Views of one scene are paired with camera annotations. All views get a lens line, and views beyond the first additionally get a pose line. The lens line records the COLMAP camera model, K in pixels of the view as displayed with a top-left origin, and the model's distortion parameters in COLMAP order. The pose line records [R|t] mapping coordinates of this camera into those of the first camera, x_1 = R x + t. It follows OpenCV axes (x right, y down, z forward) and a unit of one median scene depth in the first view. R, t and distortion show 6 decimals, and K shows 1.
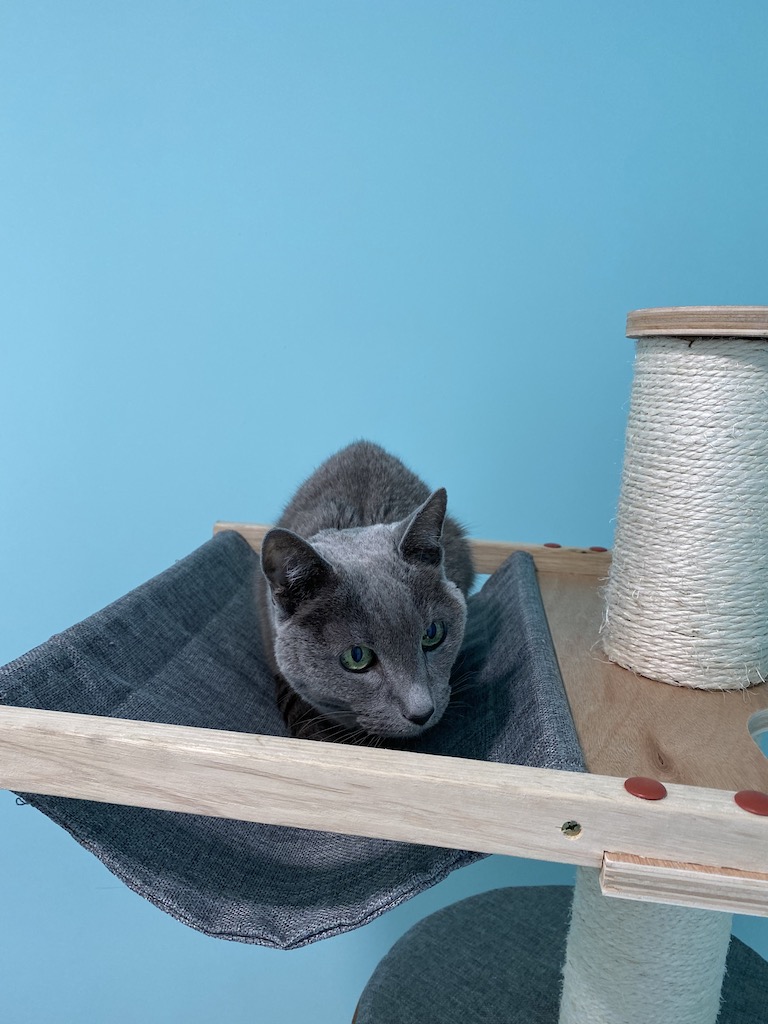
lens RADIAL K [[784.8, 0, 392.5], [0, 784.8, 507.4], [0, 0, 1]] dist [0.035041, -0.015288]
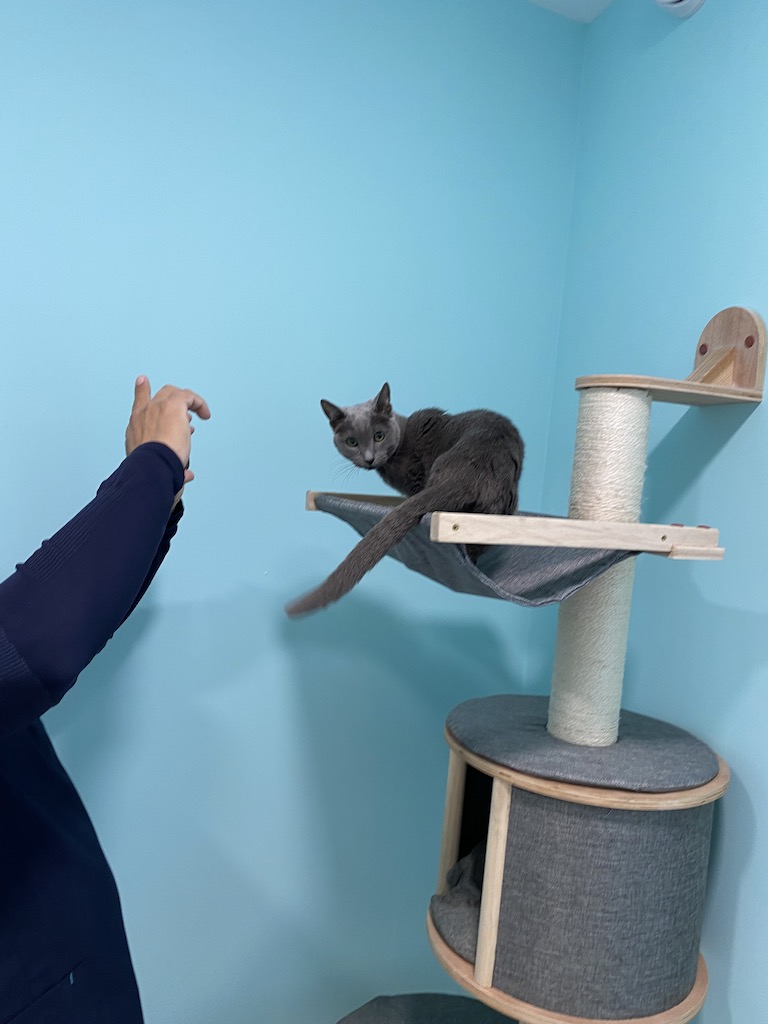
lens RADIAL K [[784.8, 0, 392.6], [0, 784.8, 515.1], [0, 0, 1]] dist [0.035041, -0.015288]
pose [[0.850577, -0.009404, 0.525767, -1.556133], [0.053769, 0.996155, -0.069170, 0.325810], [-0.523095, 0.087104, 0.847812, -0.712243]]
